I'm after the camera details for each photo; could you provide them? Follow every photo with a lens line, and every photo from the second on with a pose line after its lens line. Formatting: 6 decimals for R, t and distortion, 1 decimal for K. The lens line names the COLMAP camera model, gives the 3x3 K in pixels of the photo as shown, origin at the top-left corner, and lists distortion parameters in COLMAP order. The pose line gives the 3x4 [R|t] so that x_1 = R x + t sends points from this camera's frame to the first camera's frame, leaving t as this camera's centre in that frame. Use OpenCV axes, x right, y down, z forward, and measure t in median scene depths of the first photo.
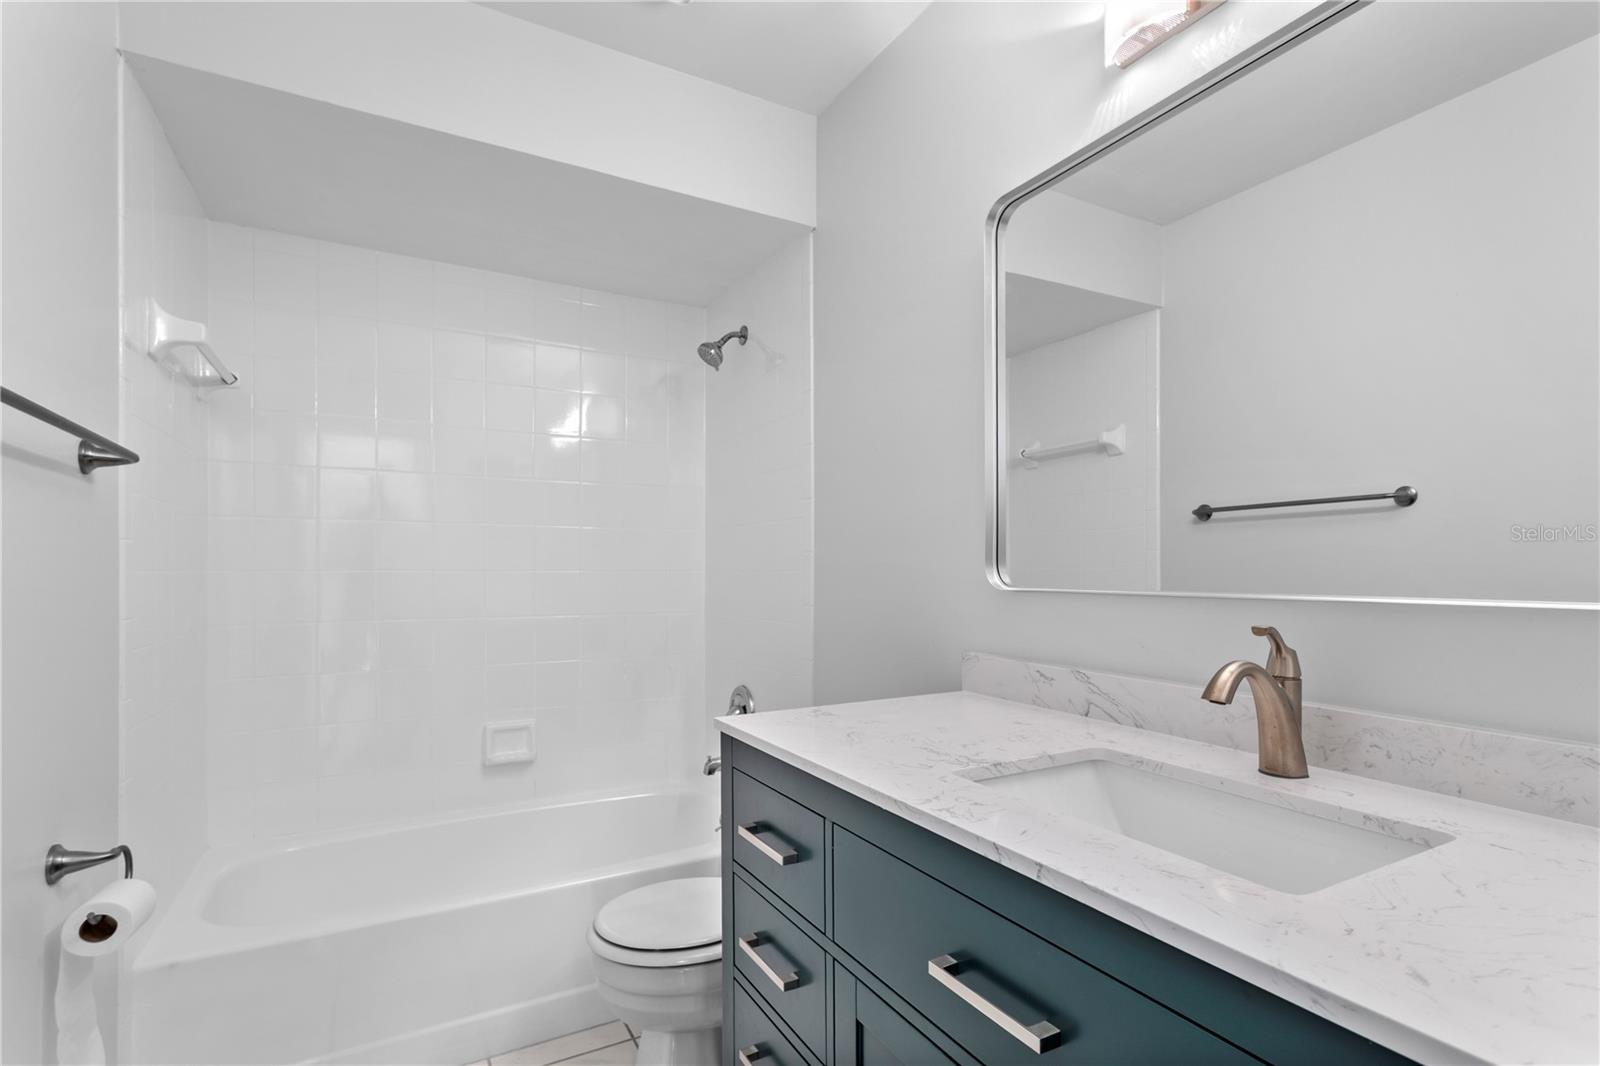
lens RADIAL K [[805.3, 0, 795.3], [0, 805.3, 580.4], [0, 0, 1]] dist [0.035959, -0.000935]
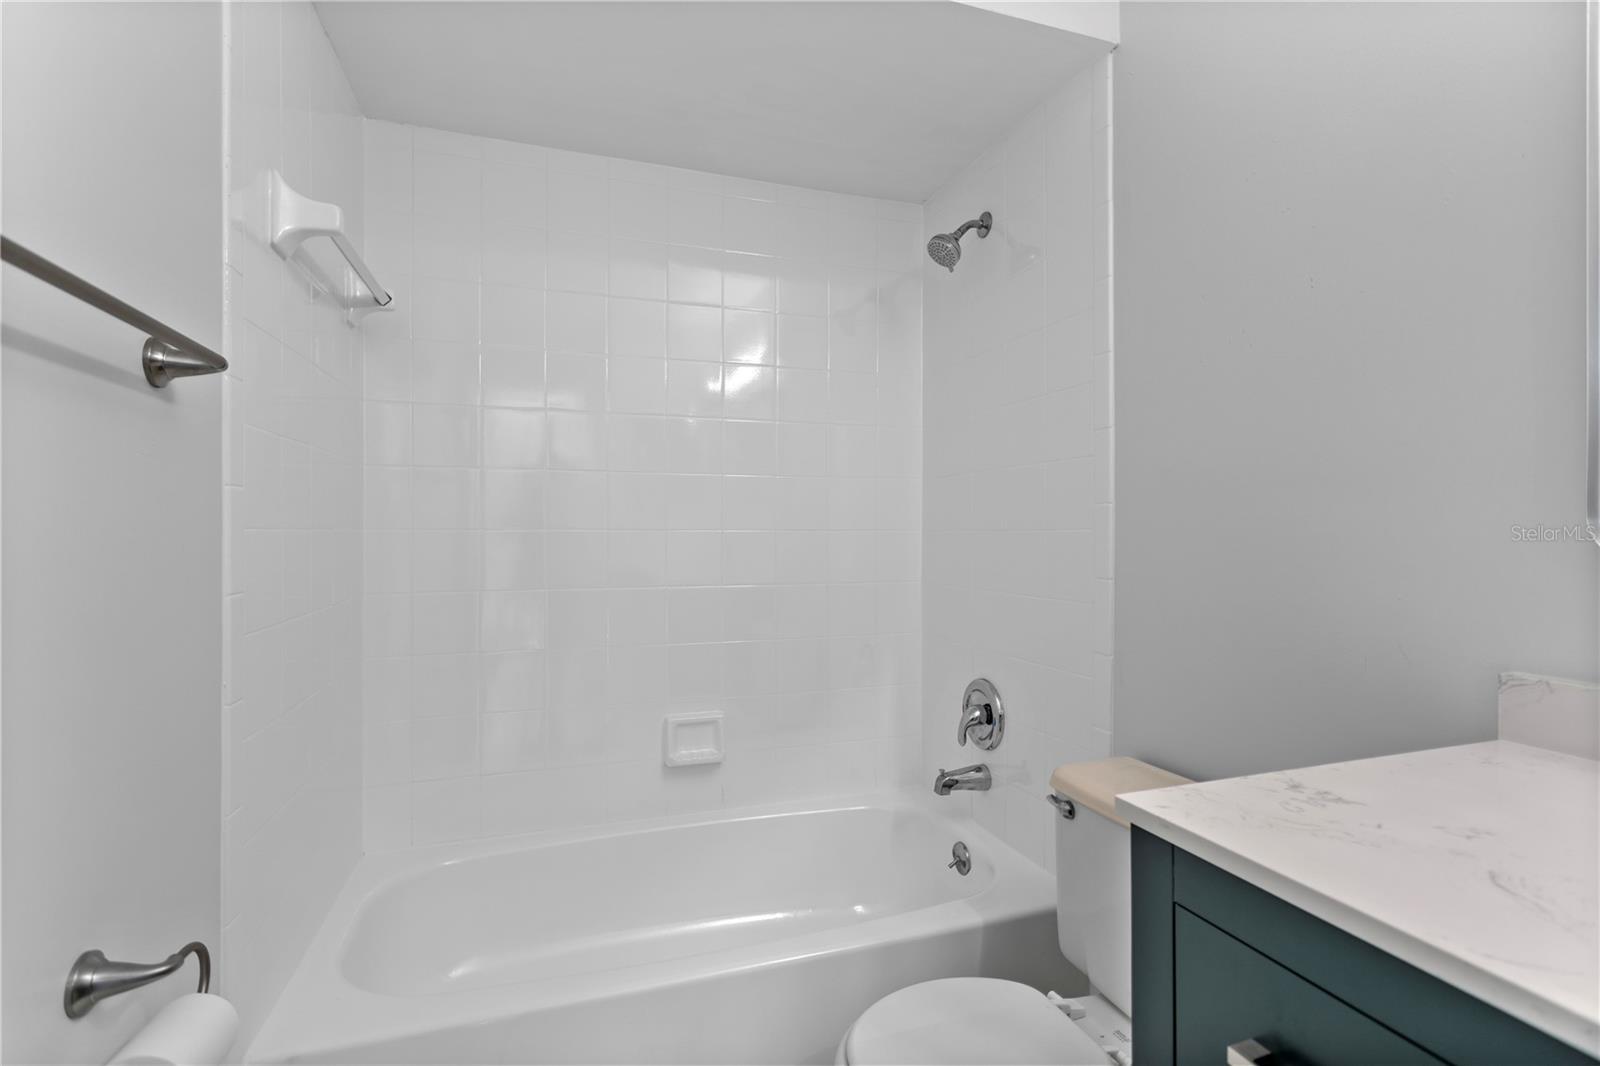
lens RADIAL K [[785.7, 0, 797.7], [0, 785.7, 539.8], [0, 0, 1]] dist [0.002355, 0.001666]
pose [[0.985910, -0.000477, -0.167274, -0.148934], [-0.000100, 0.999994, -0.003440, 0.000535], [0.167275, 0.003408, 0.985904, 0.297806]]
